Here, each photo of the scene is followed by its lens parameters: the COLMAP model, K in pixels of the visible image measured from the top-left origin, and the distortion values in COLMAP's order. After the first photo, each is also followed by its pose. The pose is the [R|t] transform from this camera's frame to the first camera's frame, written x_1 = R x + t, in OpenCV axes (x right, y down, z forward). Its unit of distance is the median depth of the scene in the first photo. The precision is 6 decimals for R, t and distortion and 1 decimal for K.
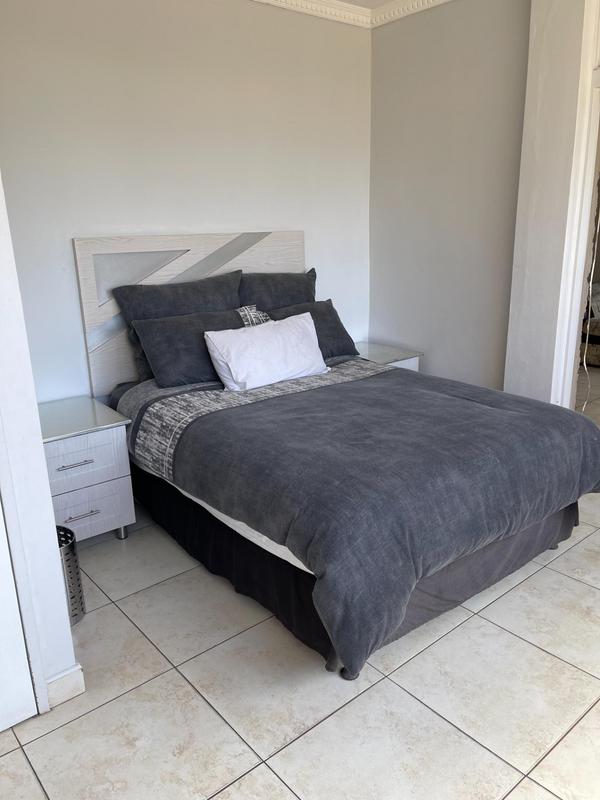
lens RADIAL K [[615.7, 0, 294.7], [0, 615.7, 406.3], [0, 0, 1]] dist [0.037537, -0.024034]
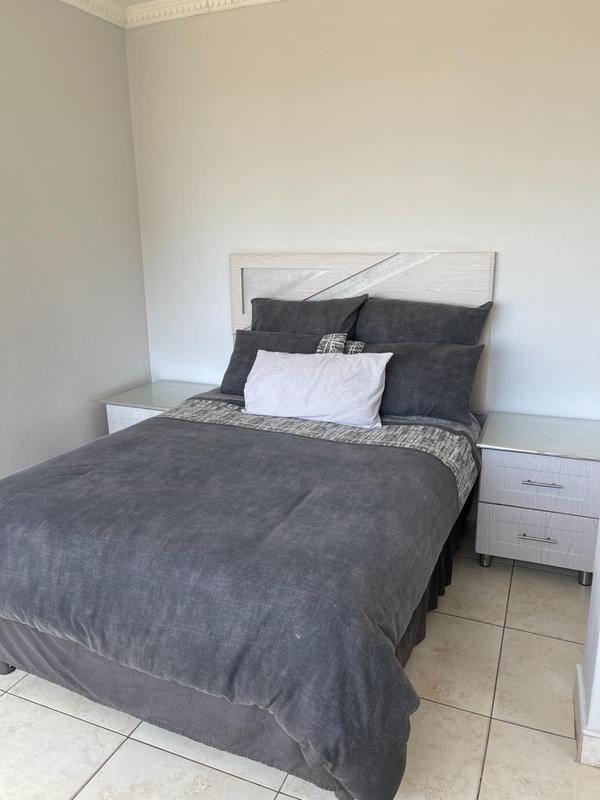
lens RADIAL K [[615.7, 0, 294.6], [0, 615.7, 392.8], [0, 0, 1]] dist [0.037537, -0.024034]
pose [[0.443842, 0.233960, -0.865024, 0.795242], [-0.251279, 0.959081, 0.130468, -0.204837], [0.860153, 0.159455, 0.484470, 0.584543]]
